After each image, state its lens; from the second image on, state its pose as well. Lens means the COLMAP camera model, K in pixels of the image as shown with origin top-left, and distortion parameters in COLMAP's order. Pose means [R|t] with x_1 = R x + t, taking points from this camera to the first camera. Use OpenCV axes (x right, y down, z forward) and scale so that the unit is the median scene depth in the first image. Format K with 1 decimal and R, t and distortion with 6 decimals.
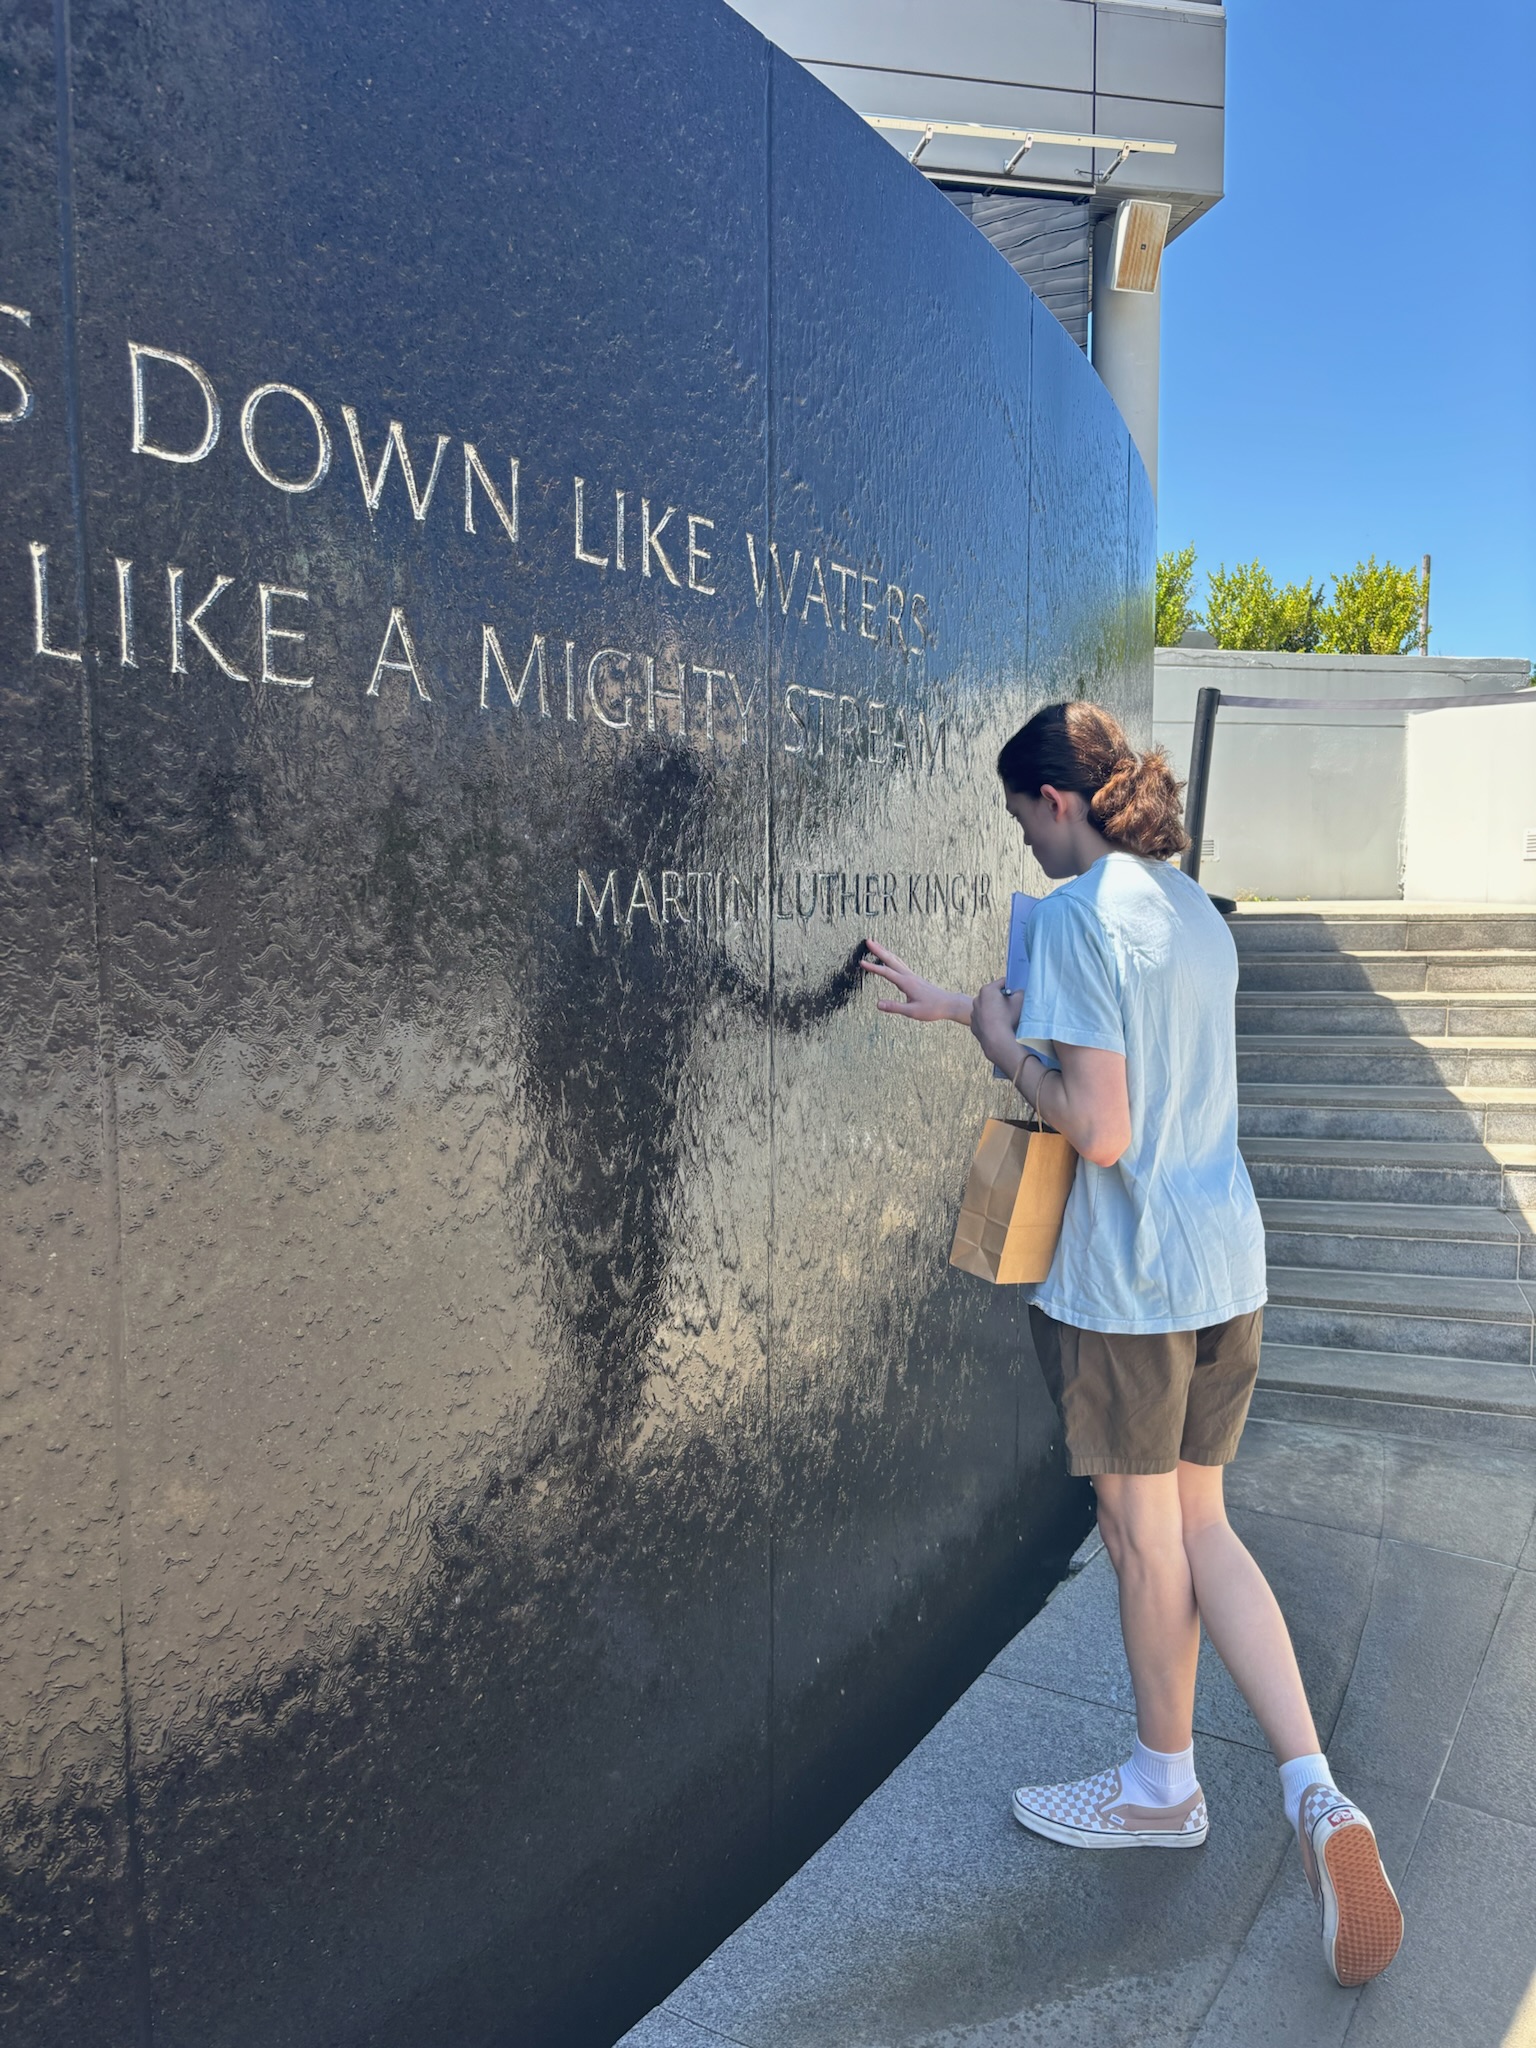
lens RADIAL K [[1563.0, 0, 760.0], [0, 1563.0, 1009.5], [0, 0, 1]] dist [0.042506, -0.041004]
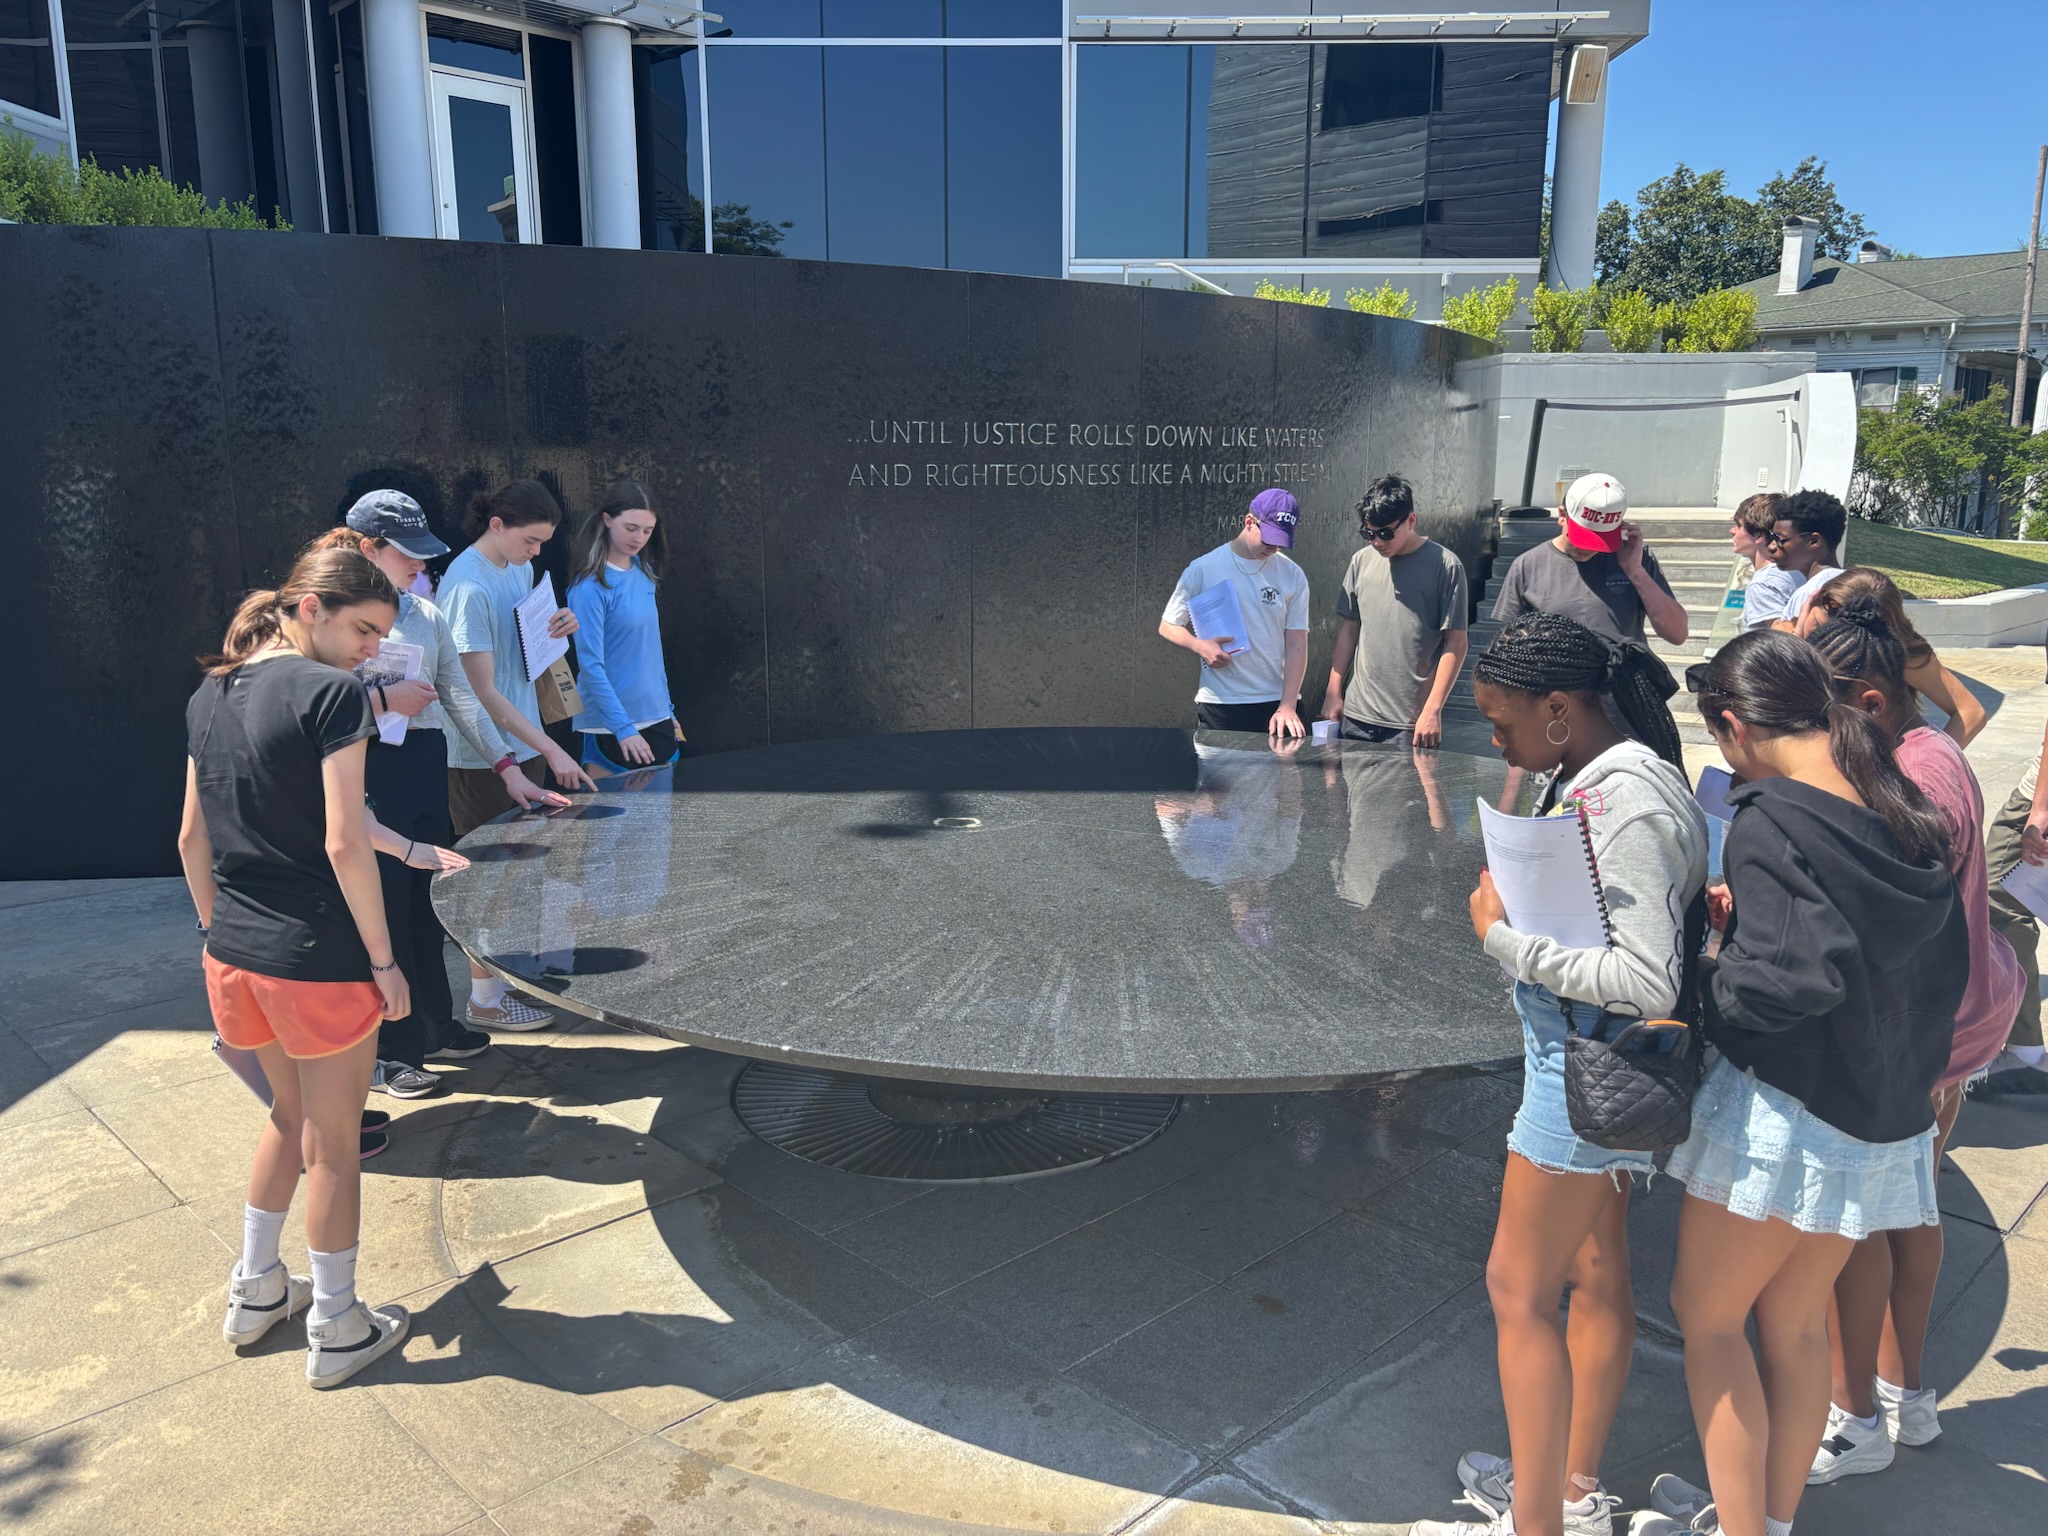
lens RADIAL K [[1563.0, 0, 1011.1], [0, 1563.0, 779.4], [0, 0, 1]] dist [0.042506, -0.041004]
pose [[0.975023, 0.047907, -0.216876, 0.070411], [-0.021607, 0.992288, 0.122052, 0.028401], [0.221051, -0.114318, 0.968539, -0.814104]]
